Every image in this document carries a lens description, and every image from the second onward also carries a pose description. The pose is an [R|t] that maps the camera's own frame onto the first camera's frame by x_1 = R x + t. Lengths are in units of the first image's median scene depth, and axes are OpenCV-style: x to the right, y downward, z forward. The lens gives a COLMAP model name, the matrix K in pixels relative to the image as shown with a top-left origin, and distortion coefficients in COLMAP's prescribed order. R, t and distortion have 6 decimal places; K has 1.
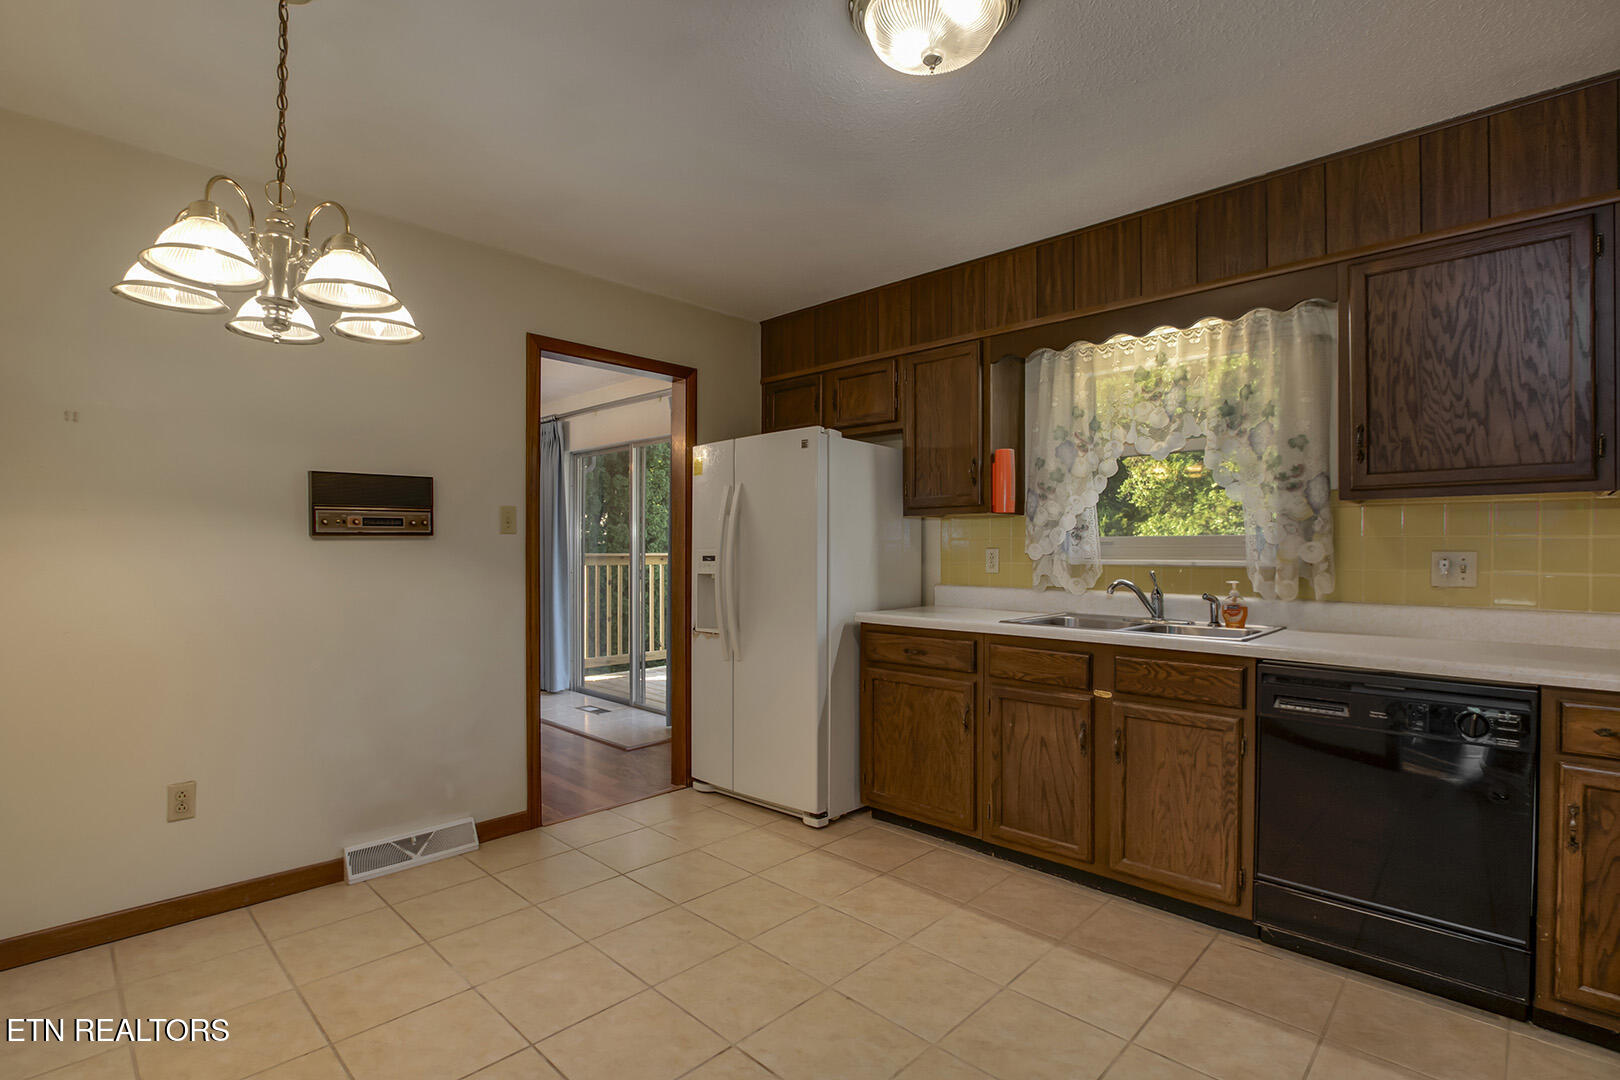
lens RADIAL K [[767.2, 0, 835.2], [0, 767.2, 552.8], [0, 0, 1]] dist [-0.024662, 0.003386]
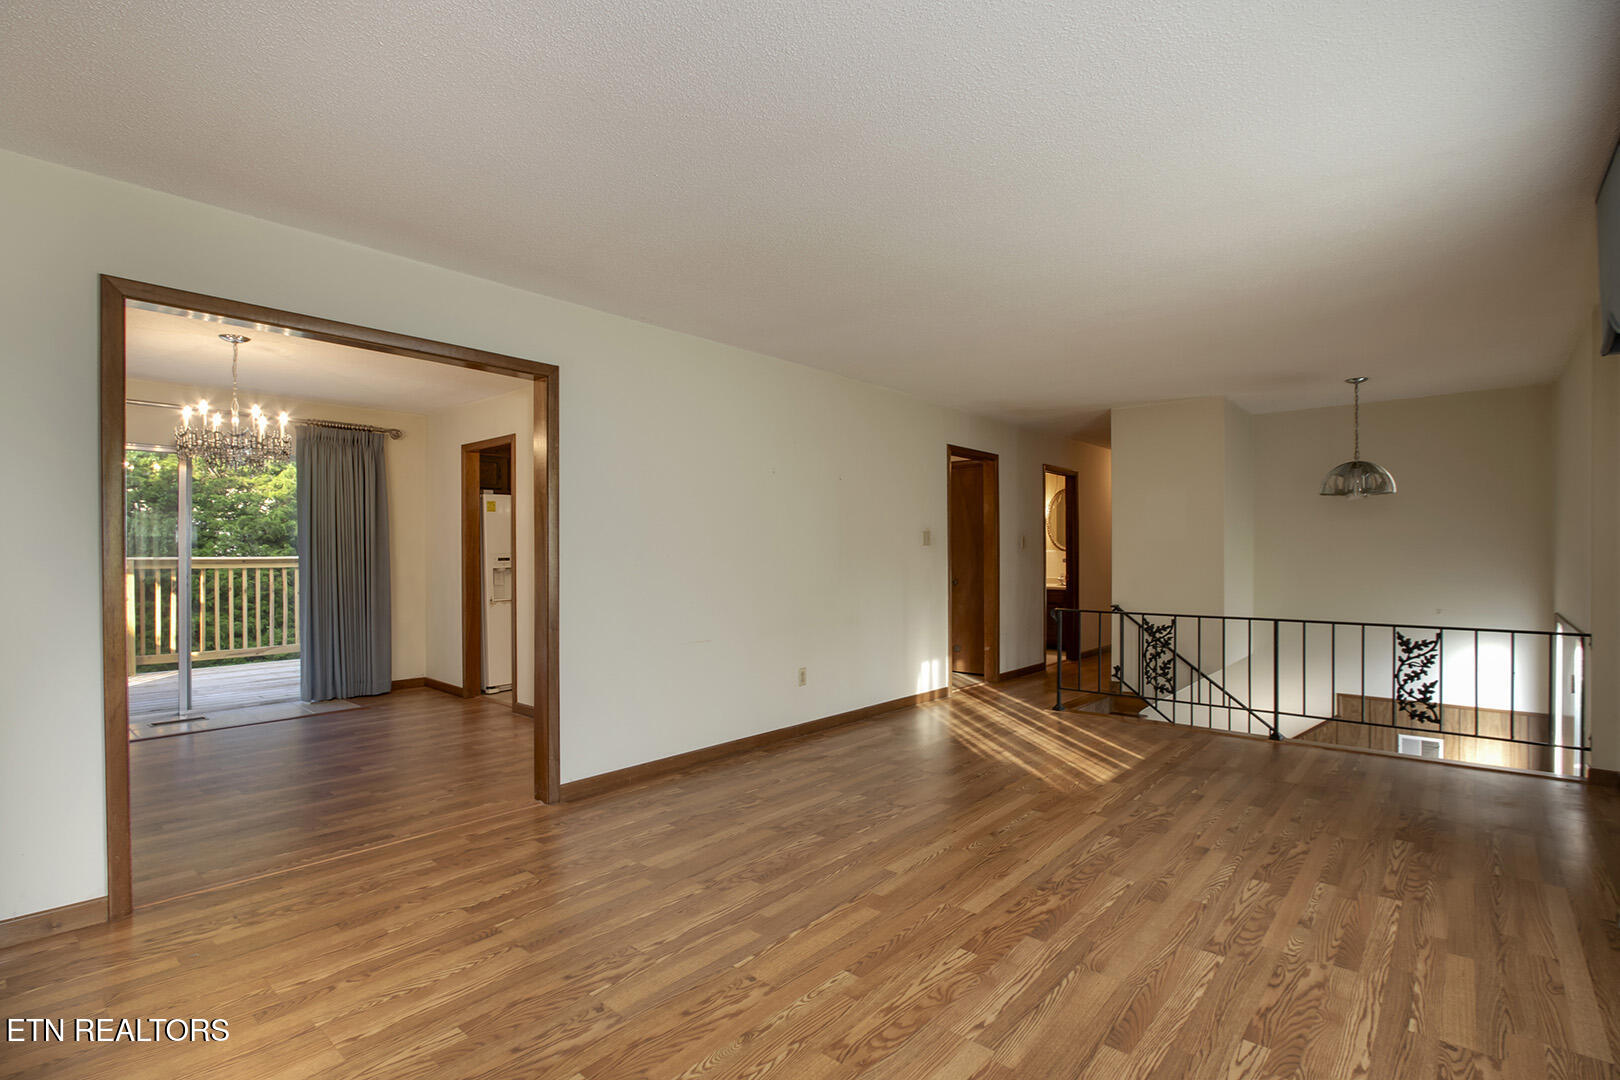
lens RADIAL K [[767.2, 0, 814.5], [0, 767.2, 545.5], [0, 0, 1]] dist [-0.024662, 0.003386]
pose [[-0.024710, 0.004364, 0.999685, -2.461469], [0.008439, 0.999956, -0.004157, -0.013031], [-0.999659, 0.008334, -0.024746, 0.392594]]
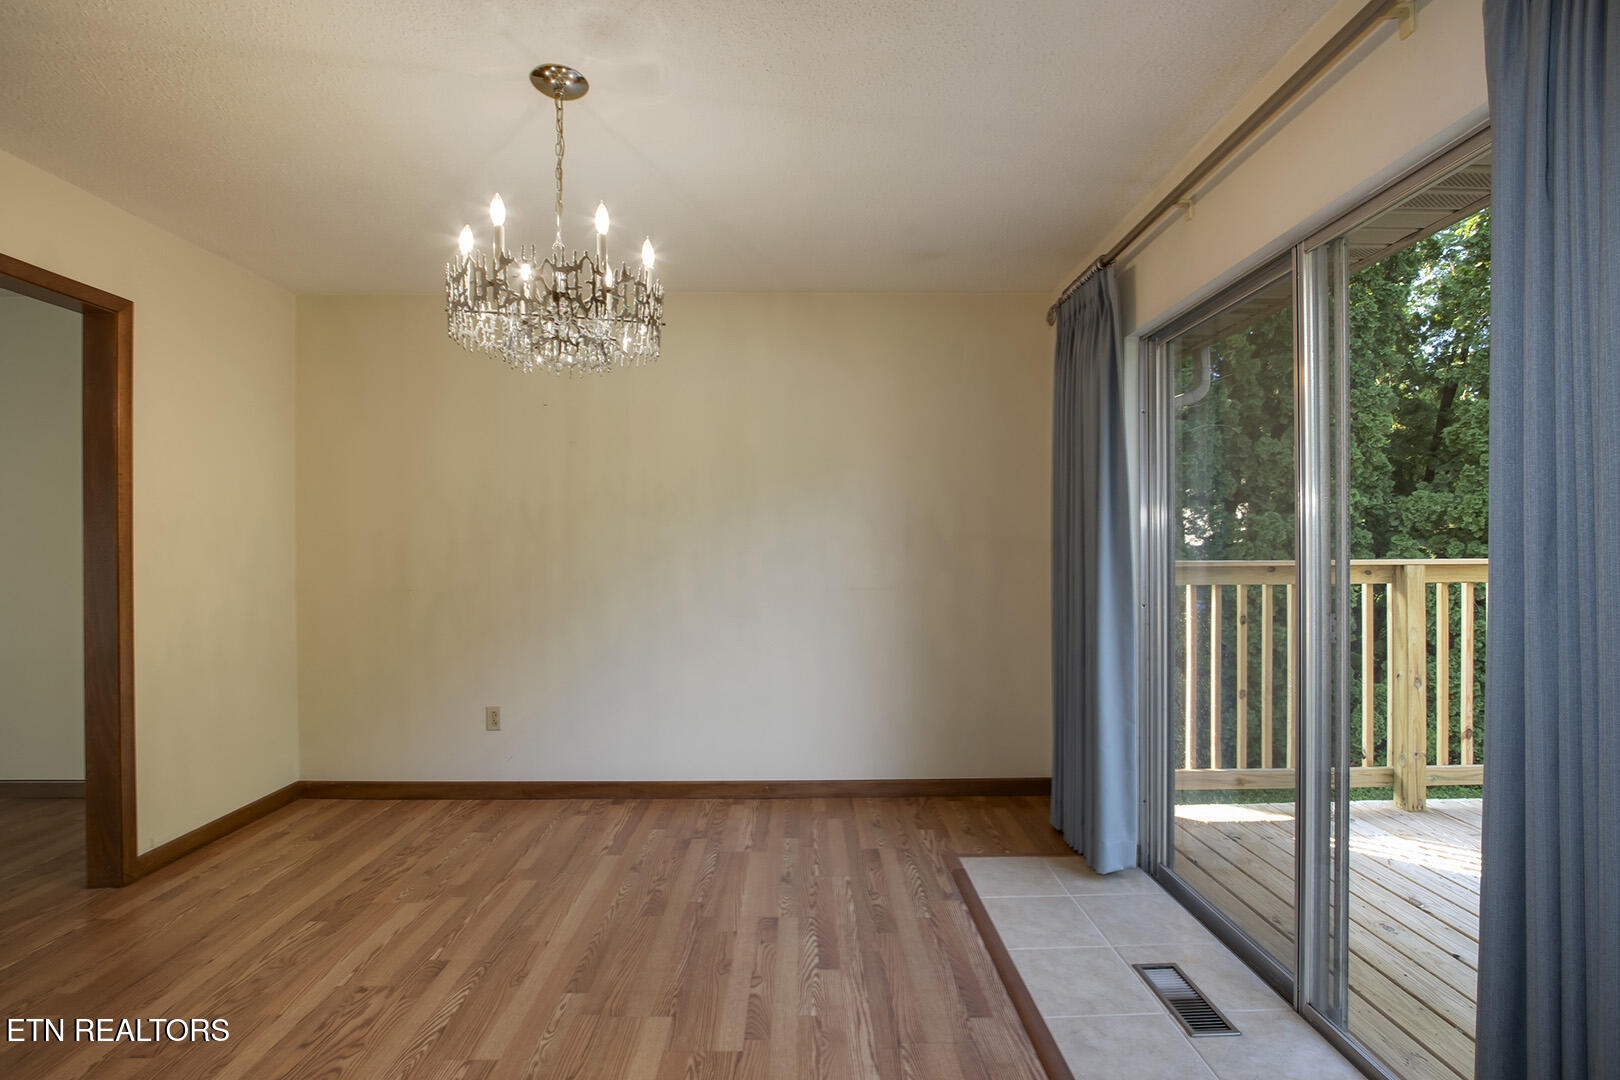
lens RADIAL K [[767.2, 0, 806.6], [0, 767.2, 551.7], [0, 0, 1]] dist [-0.024662, 0.003386]
pose [[0.682307, -0.004228, -0.731054, -0.327842], [0.001556, 0.999989, -0.004332, -0.008484], [0.731064, 0.001818, 0.682306, 1.176547]]
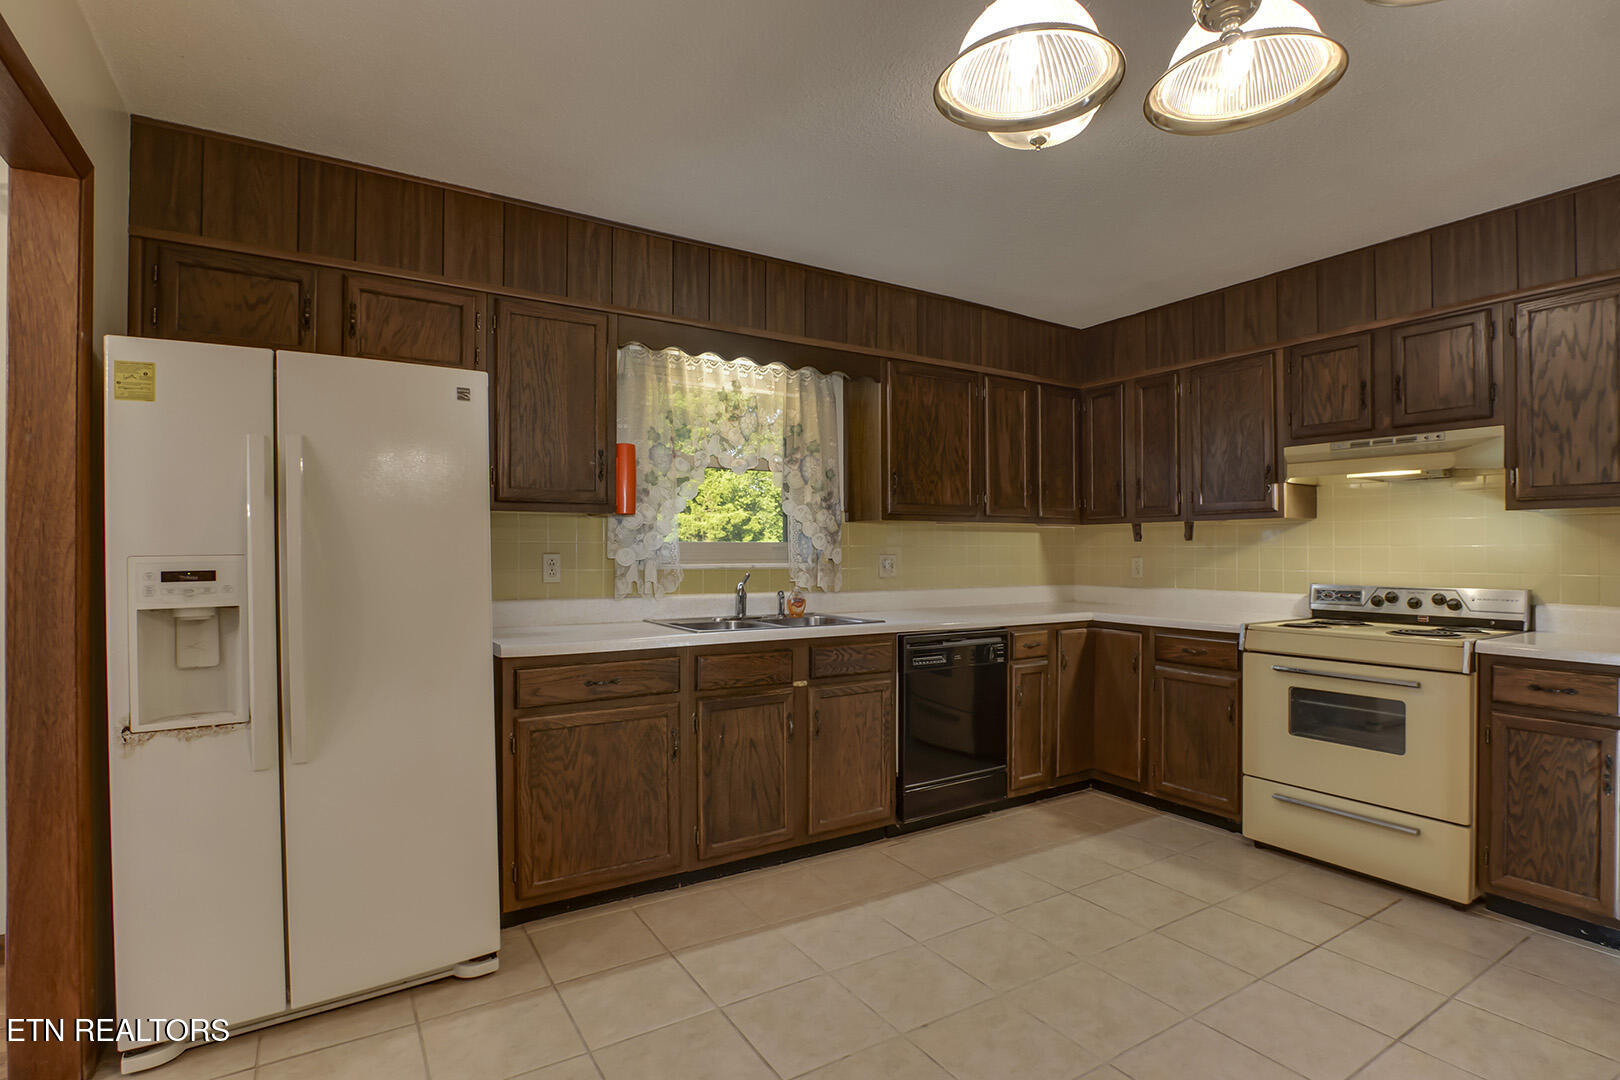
lens RADIAL K [[767.2, 0, 801.7], [0, 767.2, 552.7], [0, 0, 1]] dist [-0.024662, 0.003386]
pose [[0.269563, -0.003016, 0.962978, -0.647502], [0.005932, 0.999981, 0.001471, -0.007787], [-0.962964, 0.005316, 0.269576, 0.611894]]
